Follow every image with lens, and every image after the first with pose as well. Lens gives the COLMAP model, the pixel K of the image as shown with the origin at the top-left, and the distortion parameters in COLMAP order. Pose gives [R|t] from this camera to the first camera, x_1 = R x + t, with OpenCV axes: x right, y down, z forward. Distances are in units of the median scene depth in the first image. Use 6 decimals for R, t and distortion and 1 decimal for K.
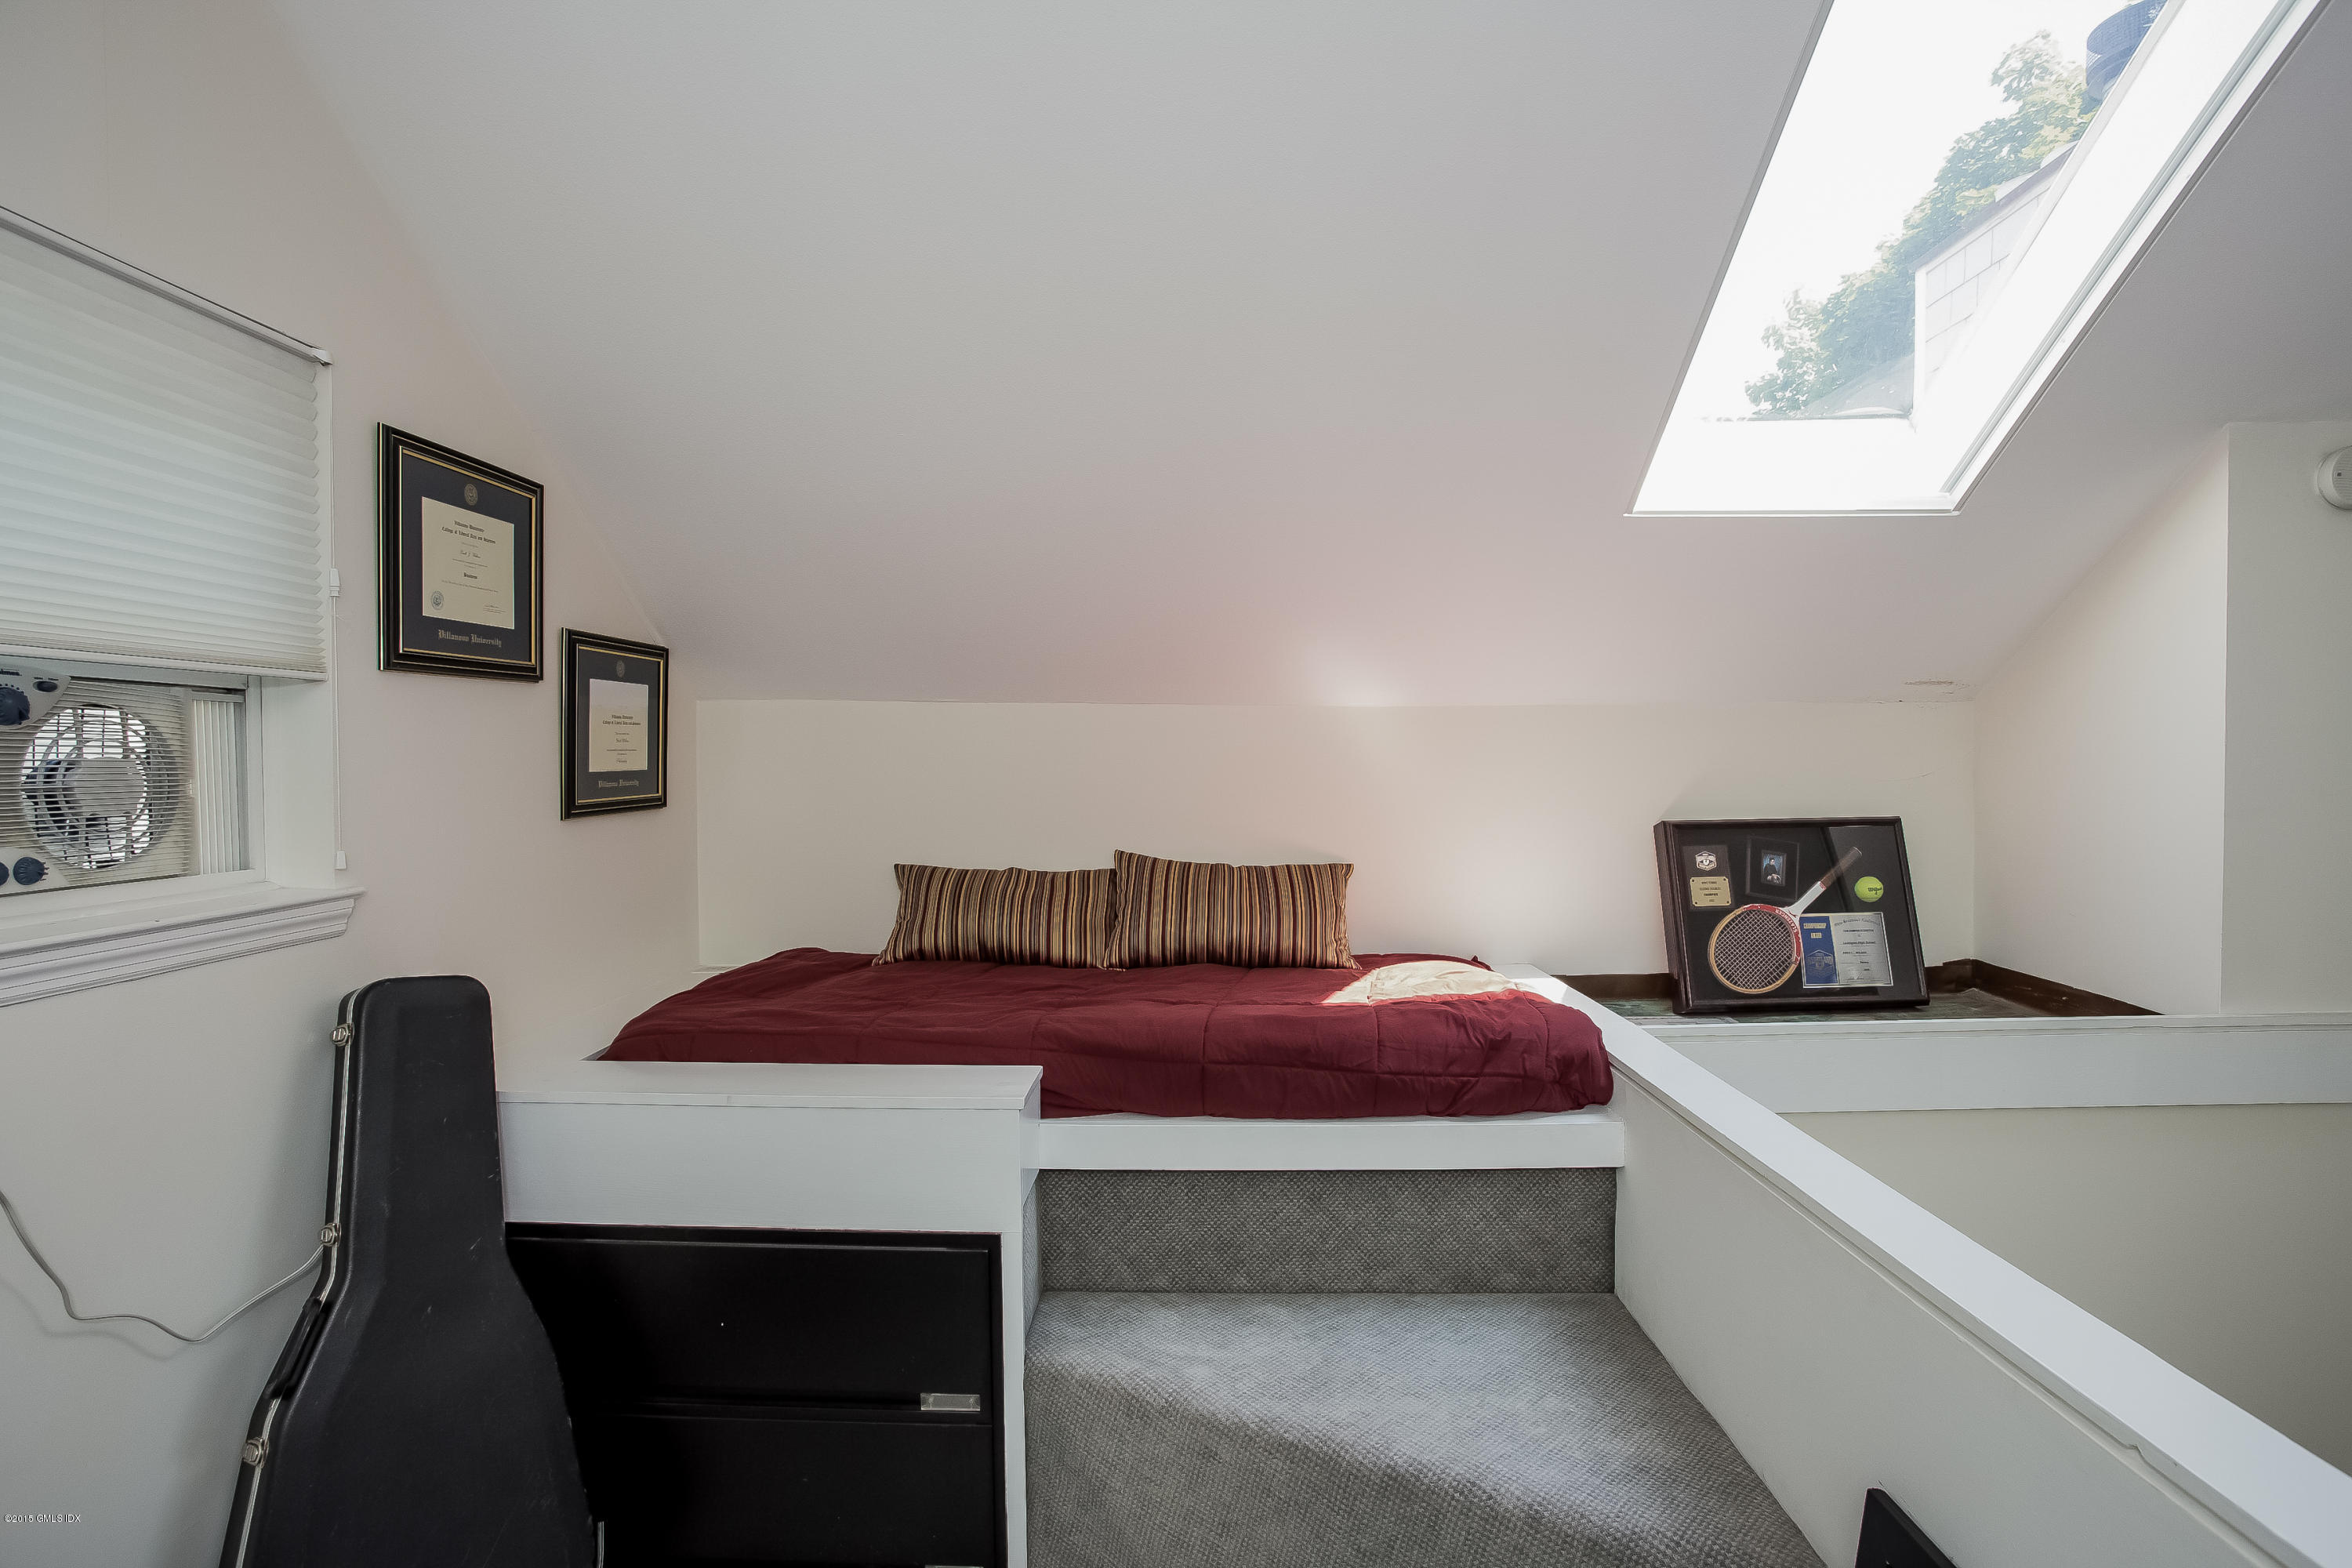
lens RADIAL K [[1197.7, 0, 1167.8], [0, 1197.7, 765.3], [0, 0, 1]] dist [0.030118, -0.000017]
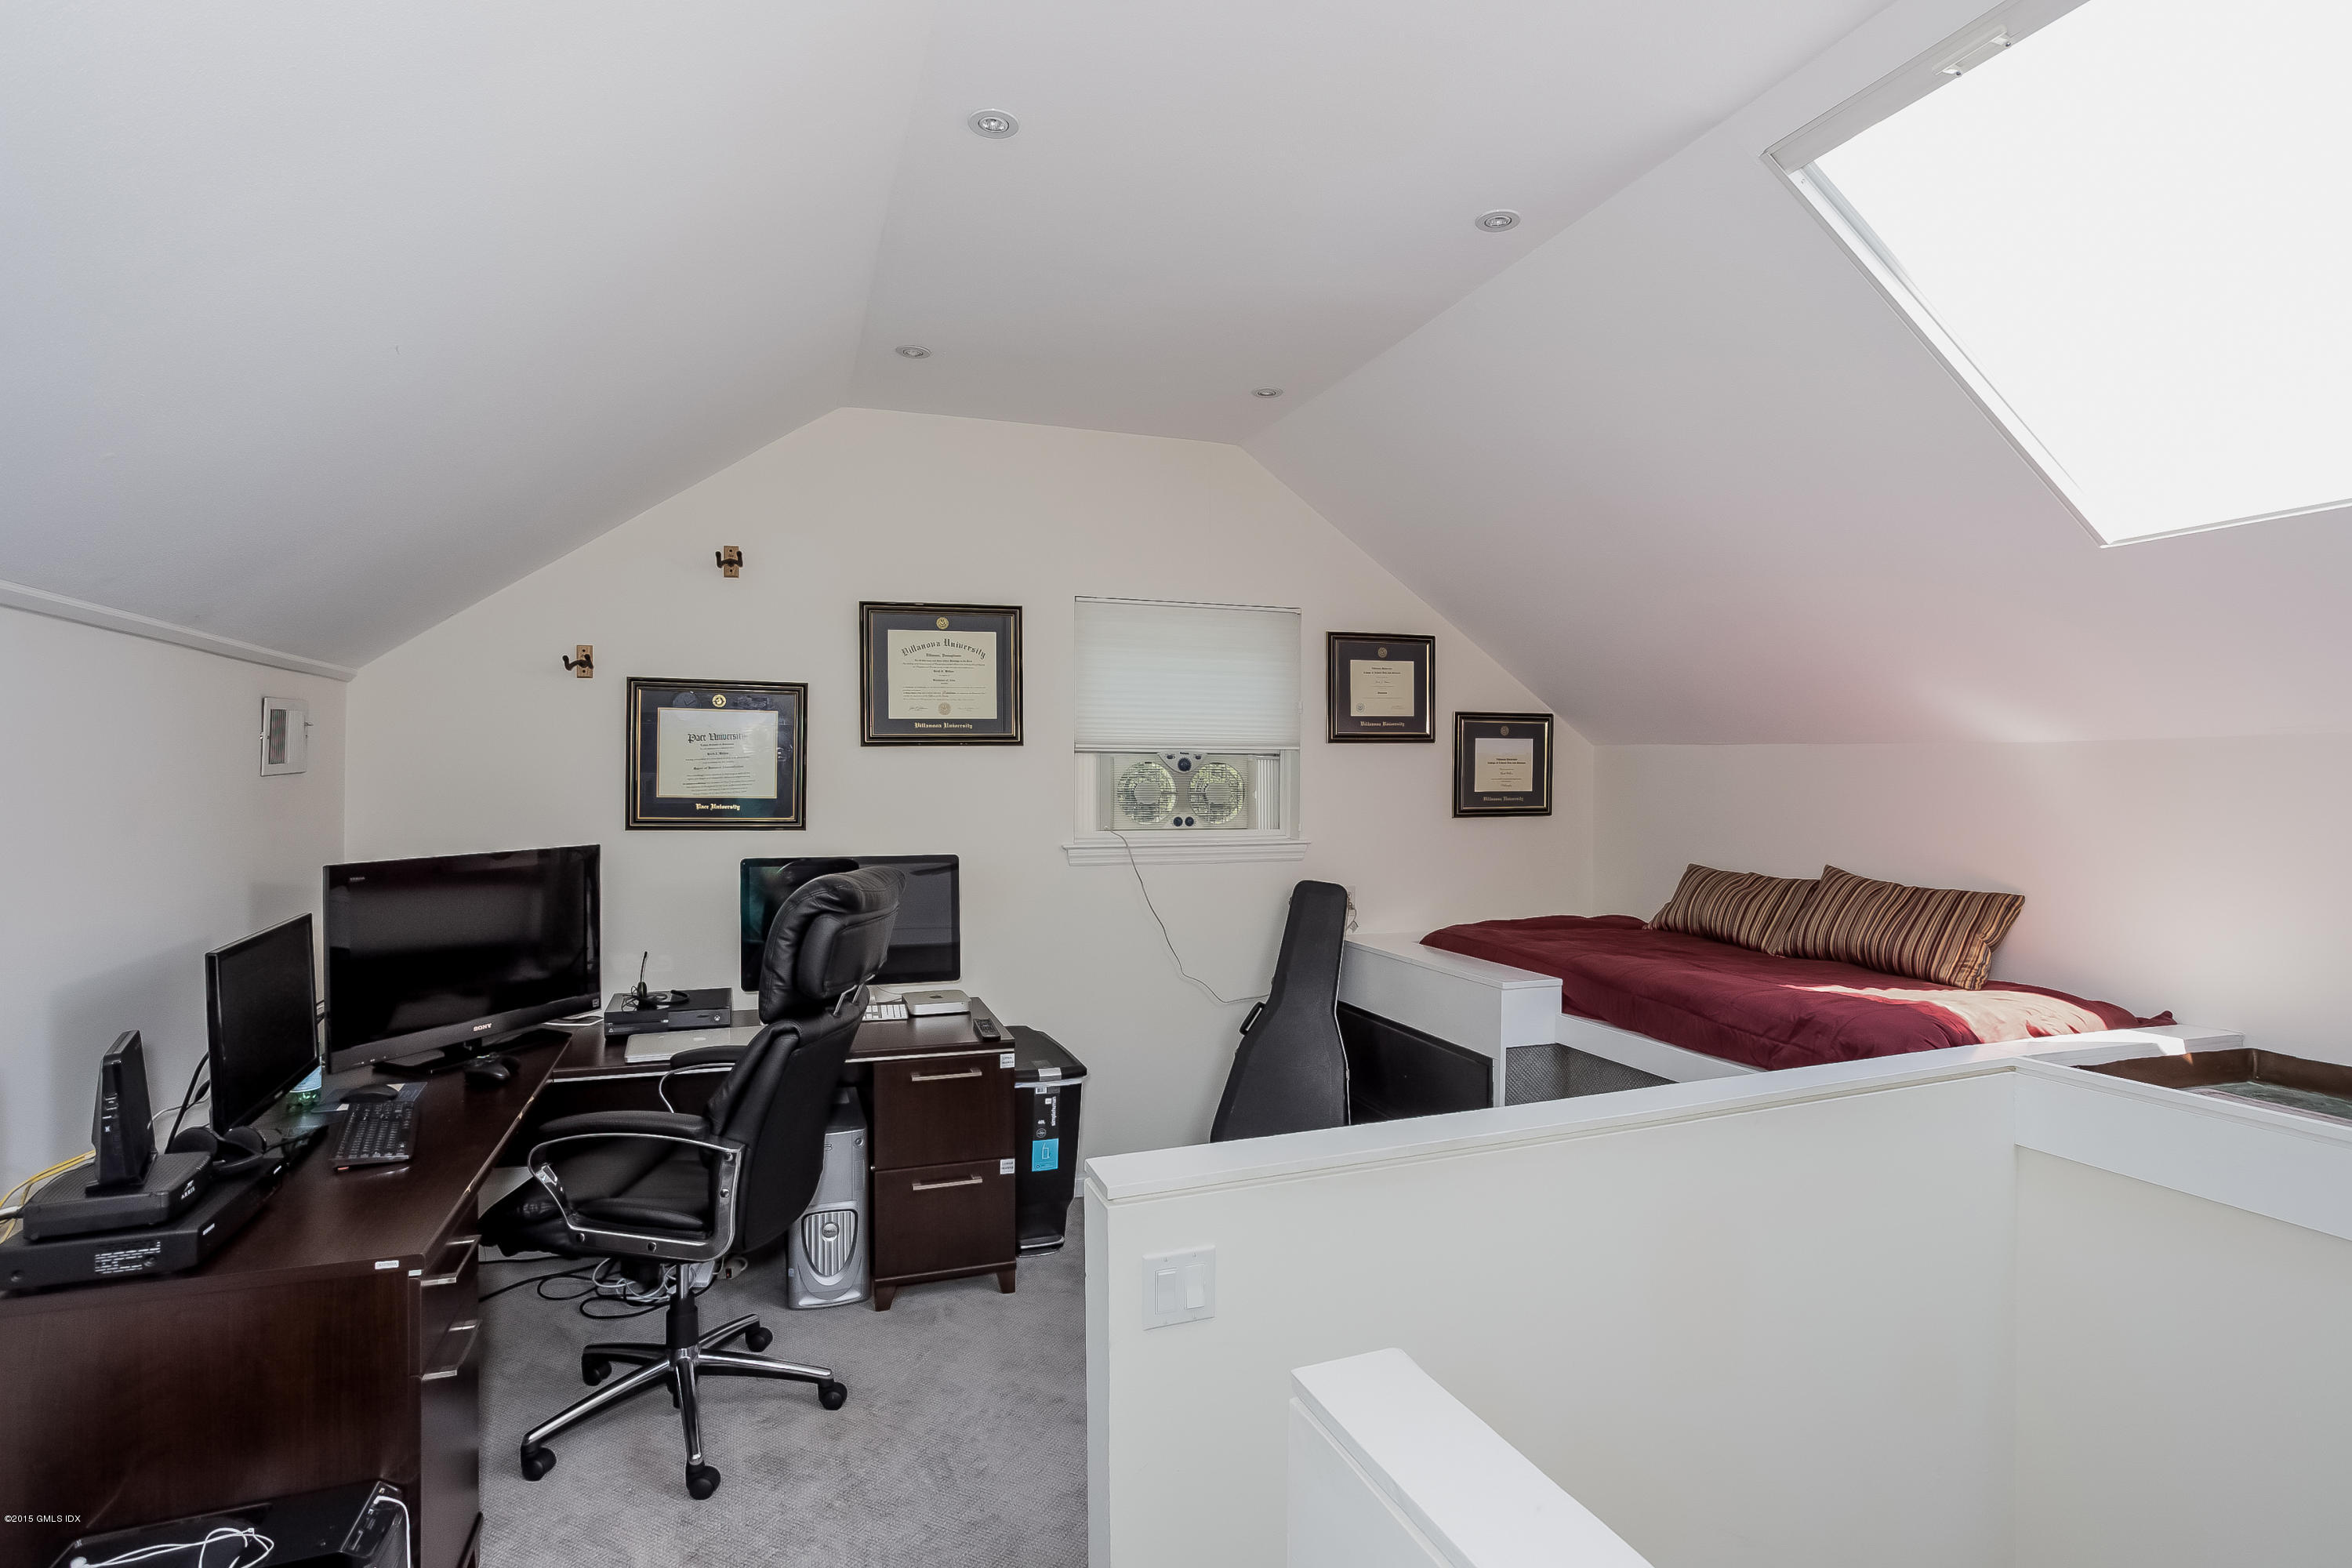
lens RADIAL K [[1197.7, 0, 1167.8], [0, 1197.7, 765.3], [0, 0, 1]] dist [0.030118, -0.000017]
pose [[0.387998, -0.005107, -0.921646, 0.957224], [-0.010748, 0.999892, -0.010066, -0.010273], [0.921598, 0.013811, 0.387901, -0.084740]]
